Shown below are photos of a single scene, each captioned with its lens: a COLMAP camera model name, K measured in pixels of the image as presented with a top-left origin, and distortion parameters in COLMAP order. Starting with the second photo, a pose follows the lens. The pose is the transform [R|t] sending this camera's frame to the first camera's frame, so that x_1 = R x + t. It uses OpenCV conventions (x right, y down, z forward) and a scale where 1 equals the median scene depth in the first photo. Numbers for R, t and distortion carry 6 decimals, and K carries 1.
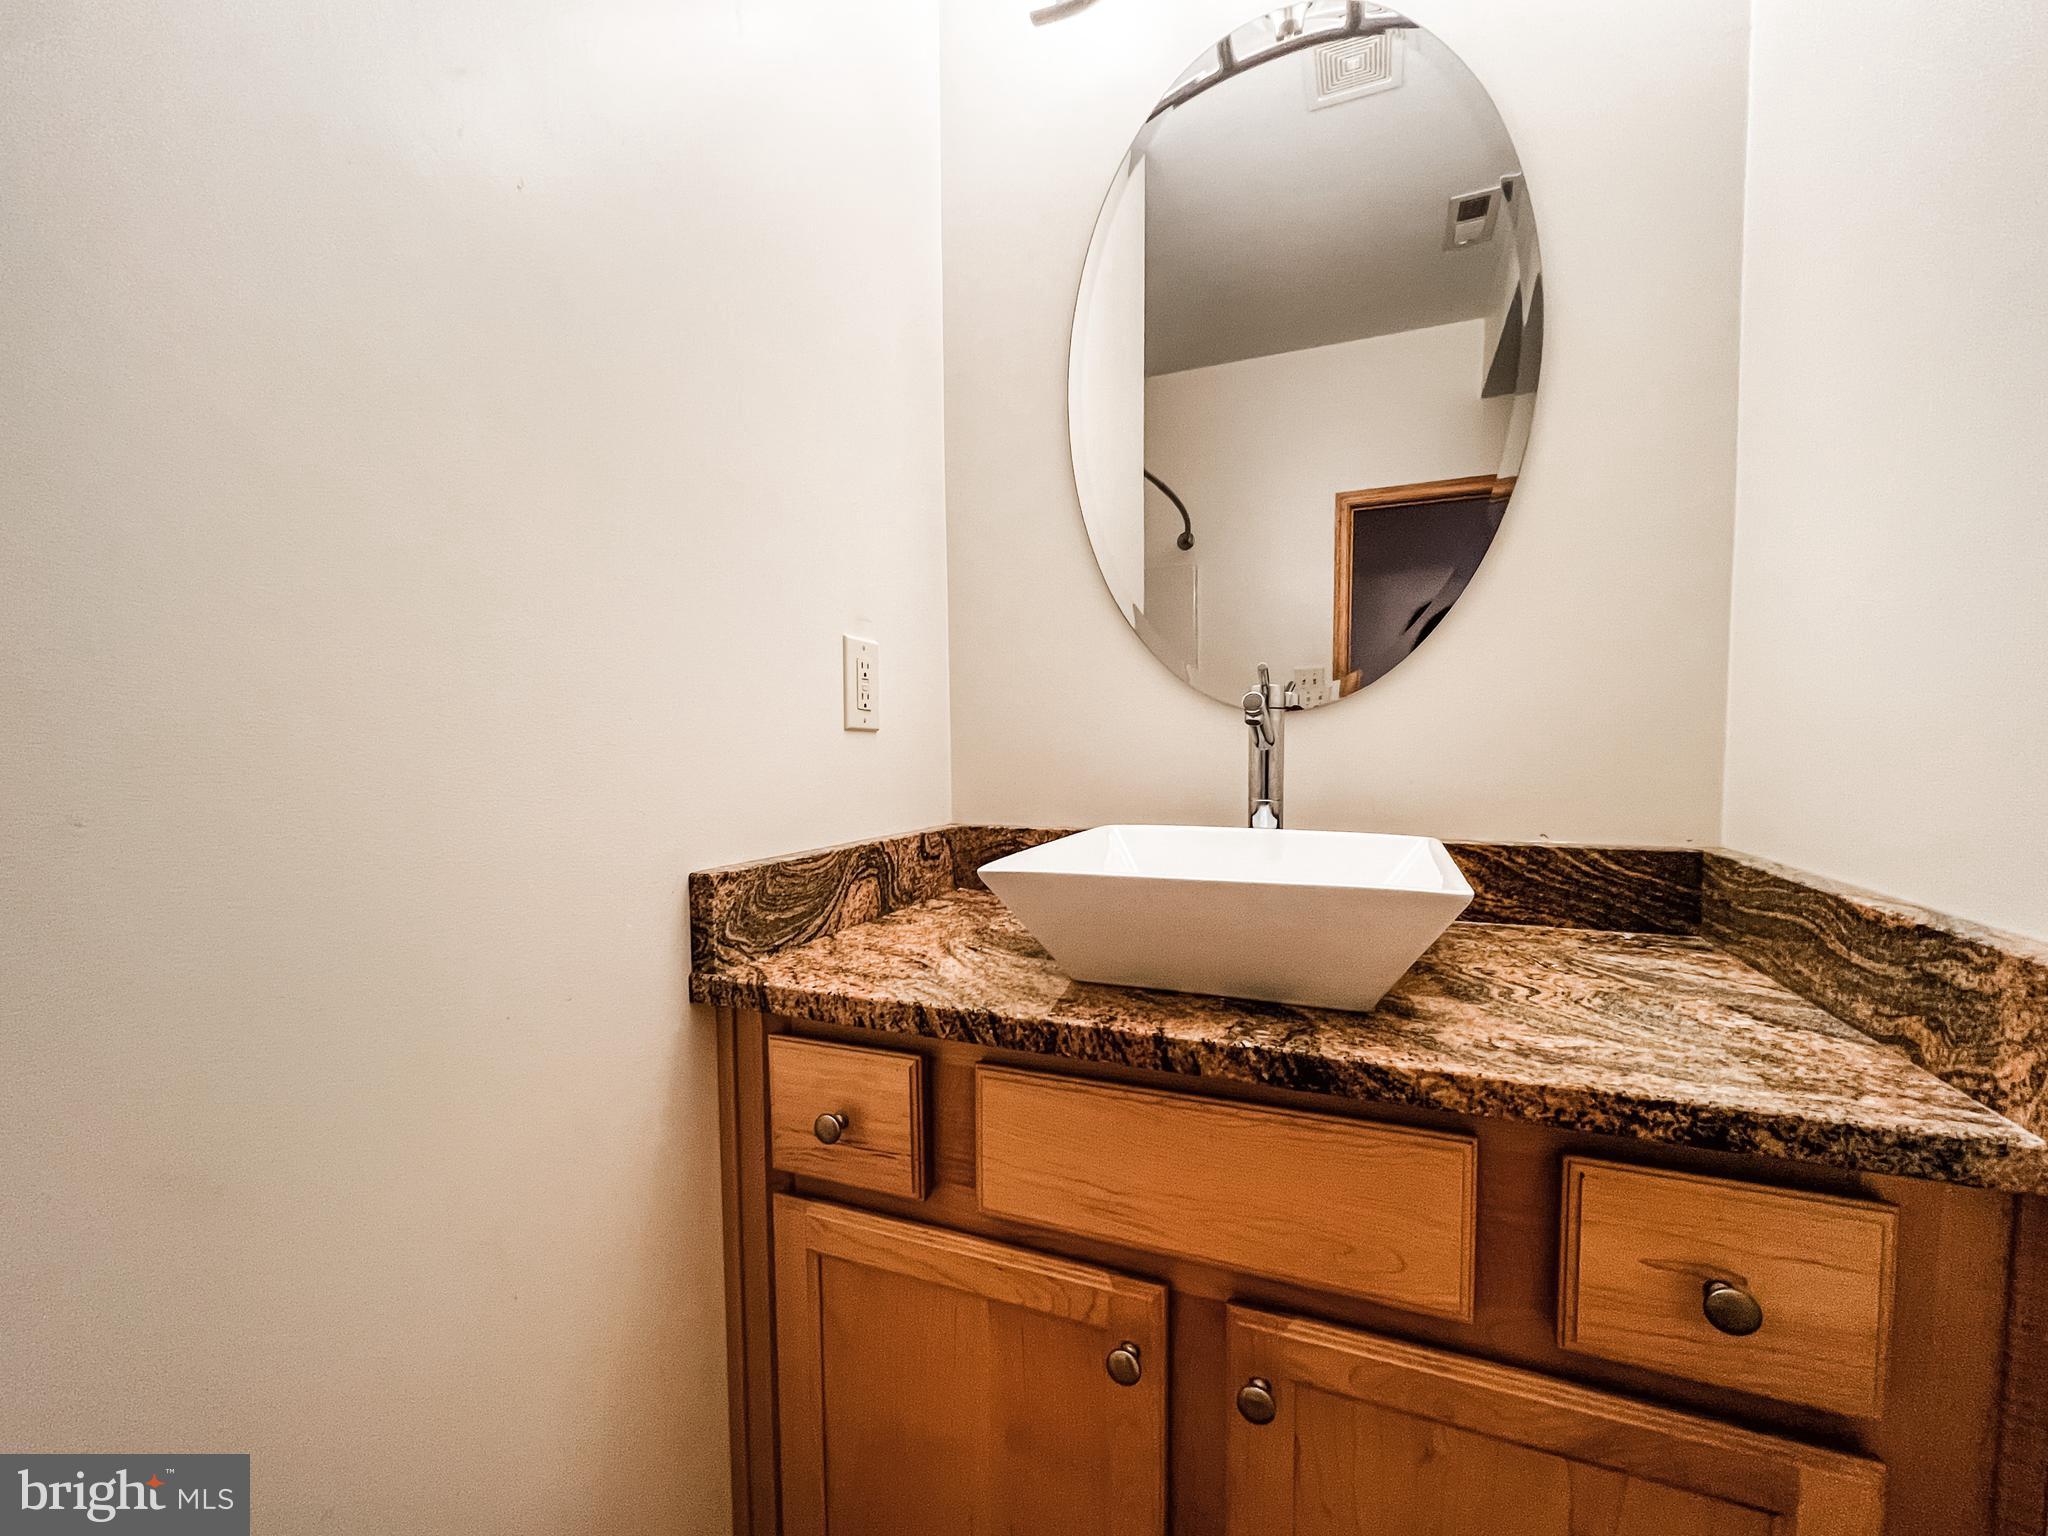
lens RADIAL K [[825.7, 0, 1023.4], [0, 825.7, 789.9], [0, 0, 1]] dist [-0.000695, -0.000313]
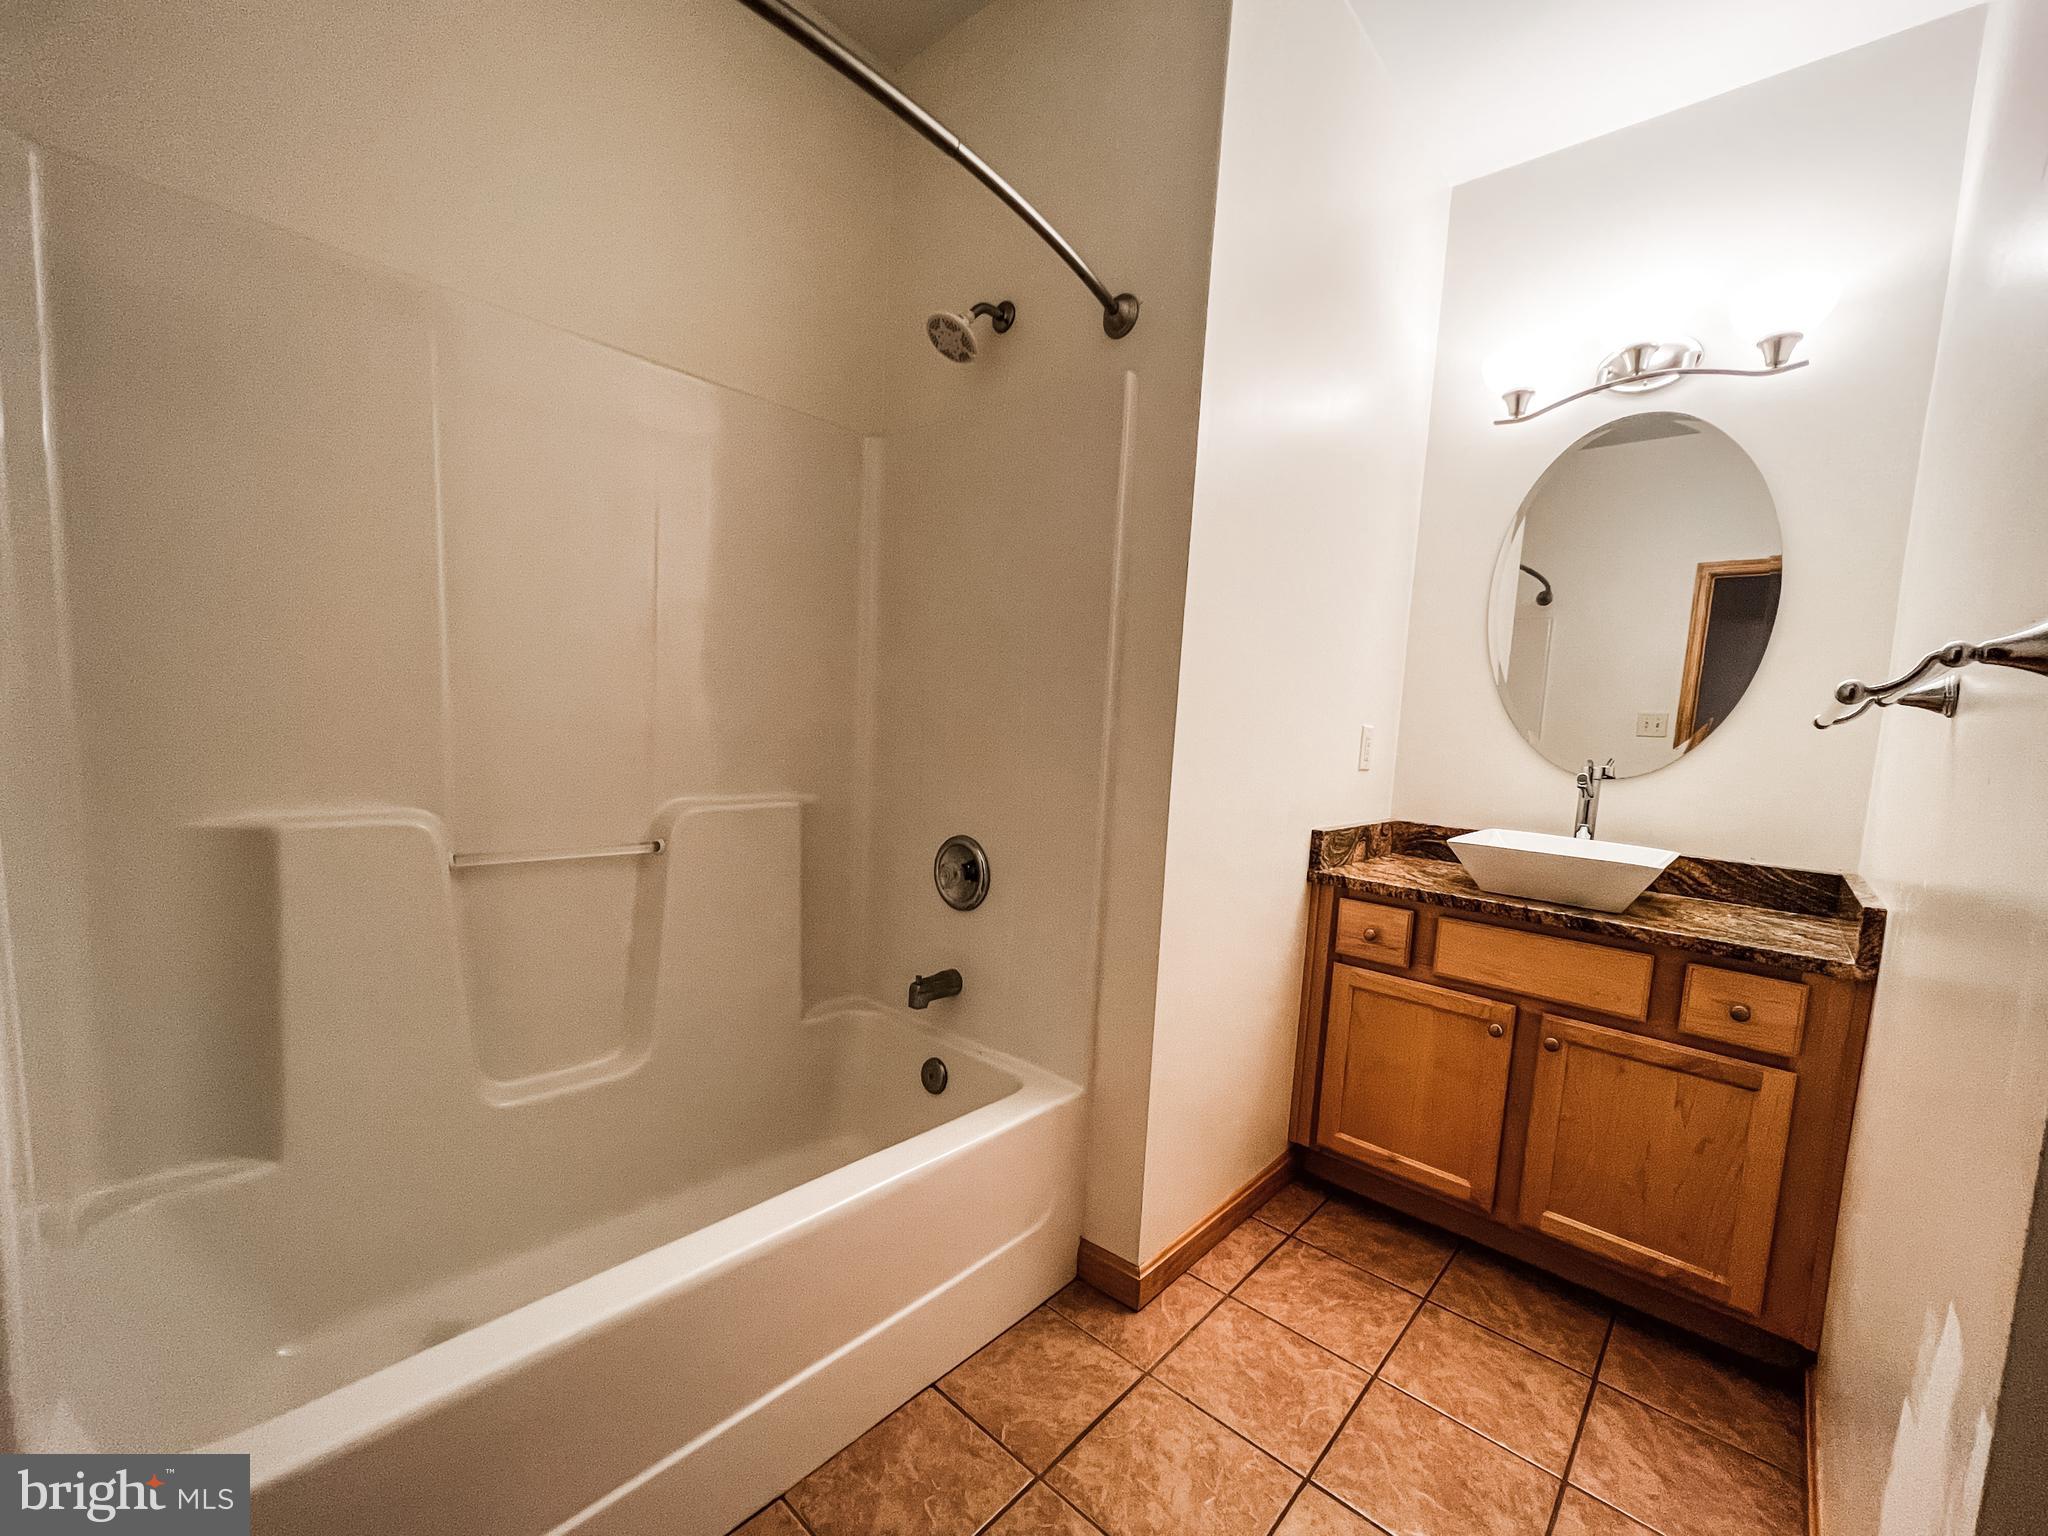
lens RADIAL K [[837.0, 0, 1028.9], [0, 837.0, 792.8], [0, 0, 1]] dist [-0.000826, 0.000041]
pose [[0.944313, 0.094306, -0.315246, -0.479054], [-0.085287, 0.995457, 0.042318, -0.048592], [0.317805, -0.013075, 0.948066, -1.861486]]
